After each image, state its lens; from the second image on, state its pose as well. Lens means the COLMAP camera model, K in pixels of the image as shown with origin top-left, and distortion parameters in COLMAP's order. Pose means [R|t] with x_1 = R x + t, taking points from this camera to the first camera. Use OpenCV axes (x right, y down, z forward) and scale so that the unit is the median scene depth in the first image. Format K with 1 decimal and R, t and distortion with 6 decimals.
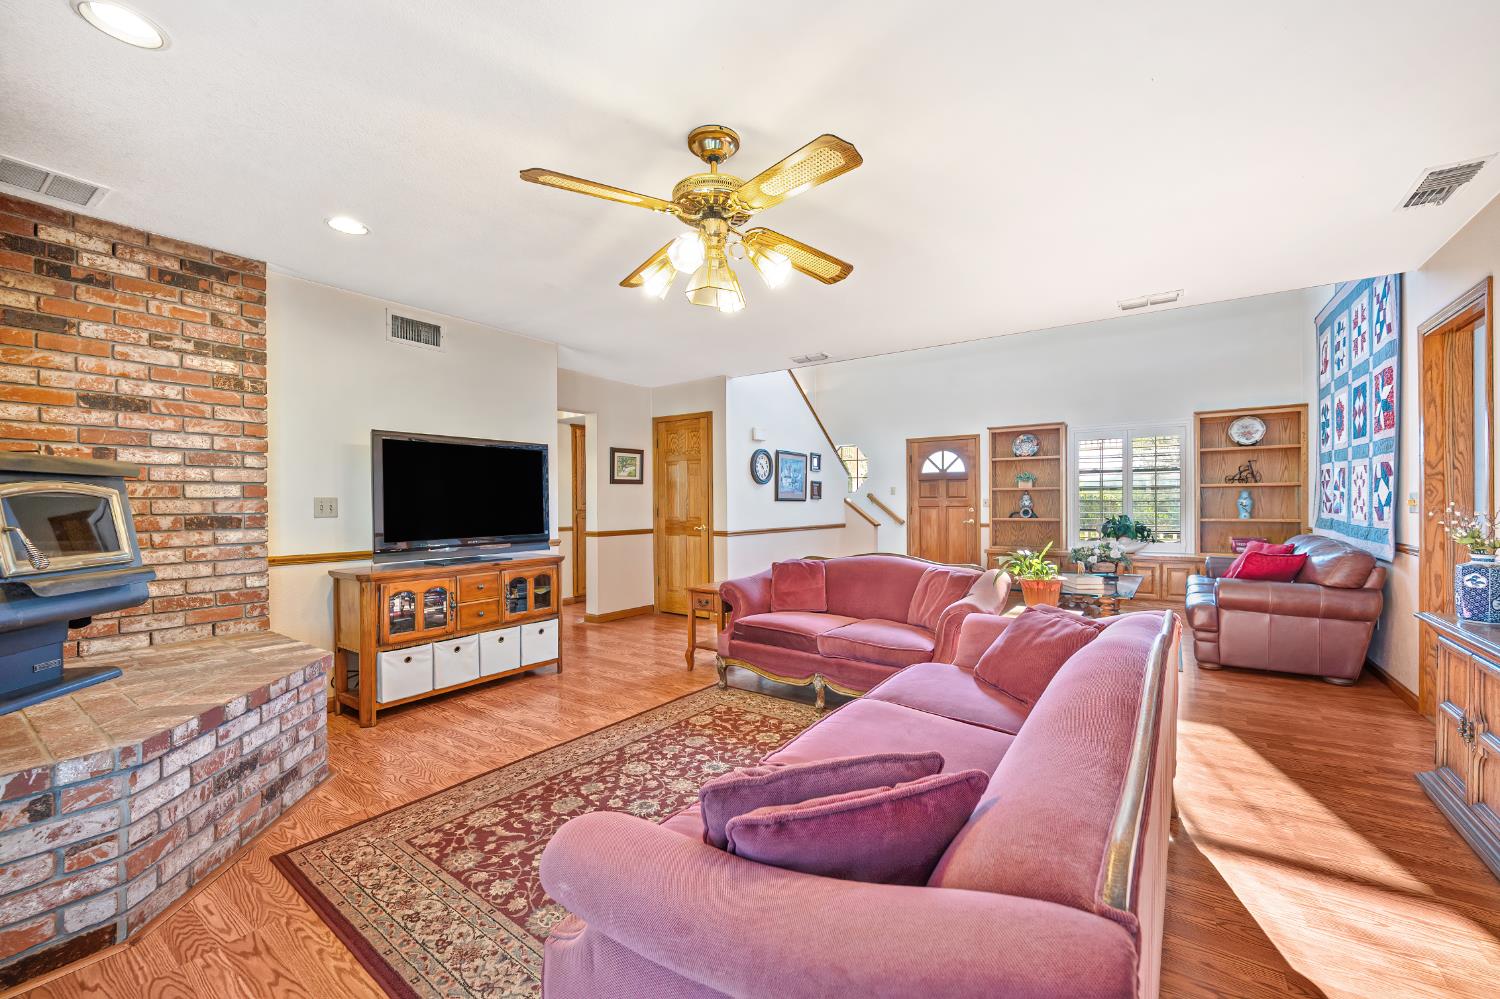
lens RADIAL K [[611.8, 0, 753.2], [0, 611.8, 501.8], [0, 0, 1]] dist [0.001437, 0.000126]
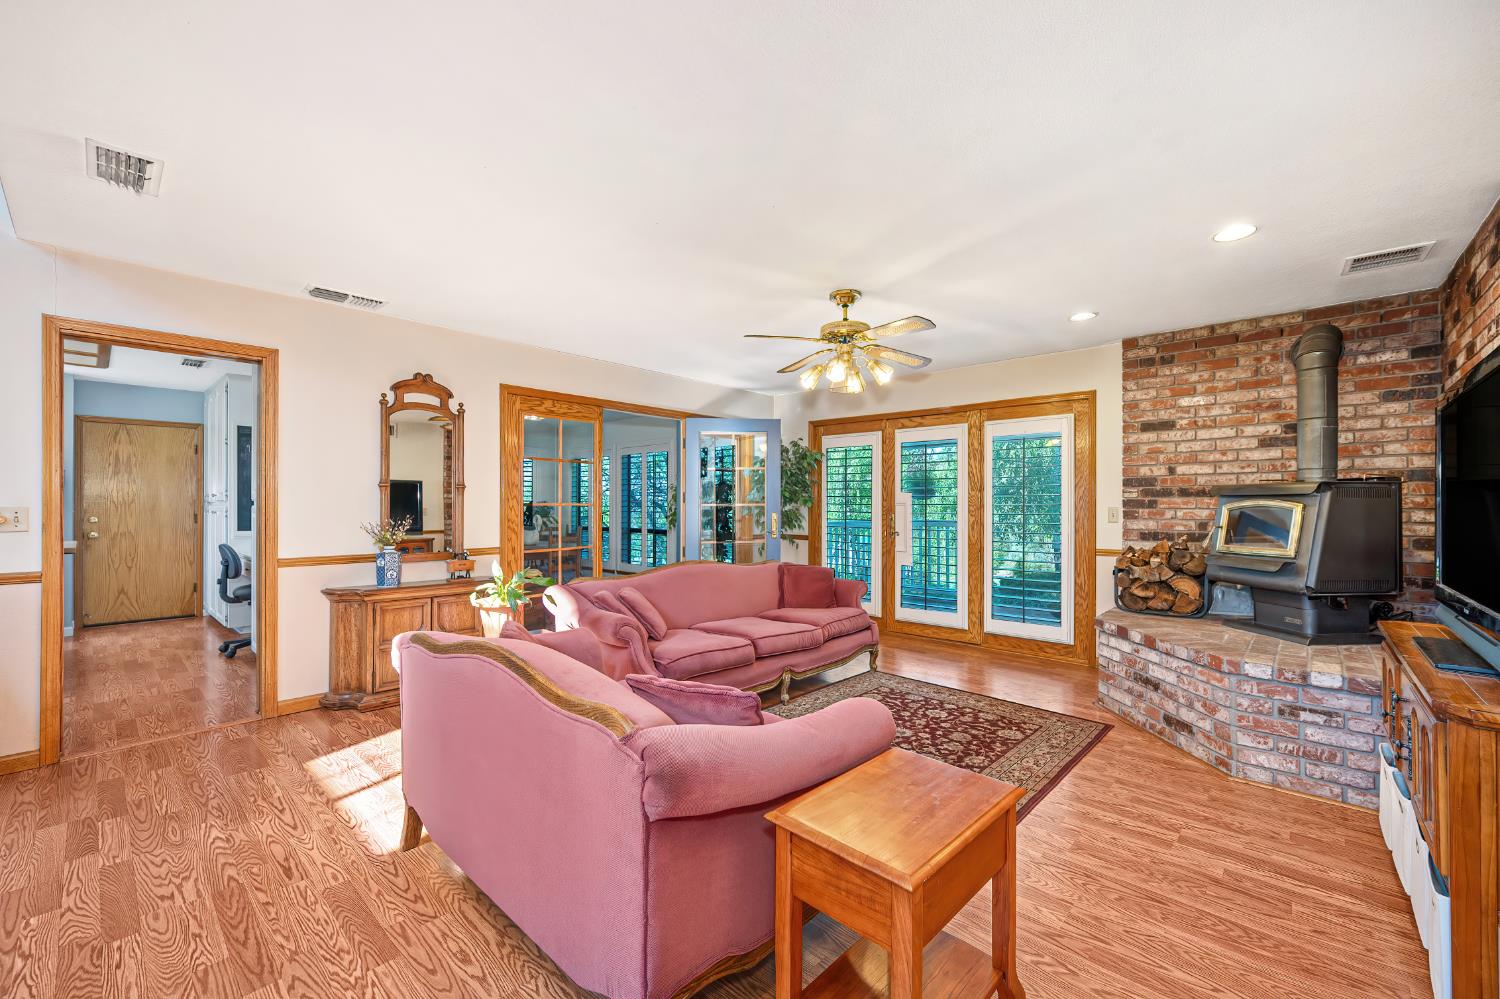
lens RADIAL K [[611.8, 0, 752.6], [0, 611.8, 507.2], [0, 0, 1]] dist [0.001437, 0.000126]
pose [[-0.992063, -0.000559, 0.125739, -0.018872], [-0.000895, 0.999996, -0.002620, -0.009367], [-0.125737, -0.002712, -0.992060, 2.463241]]
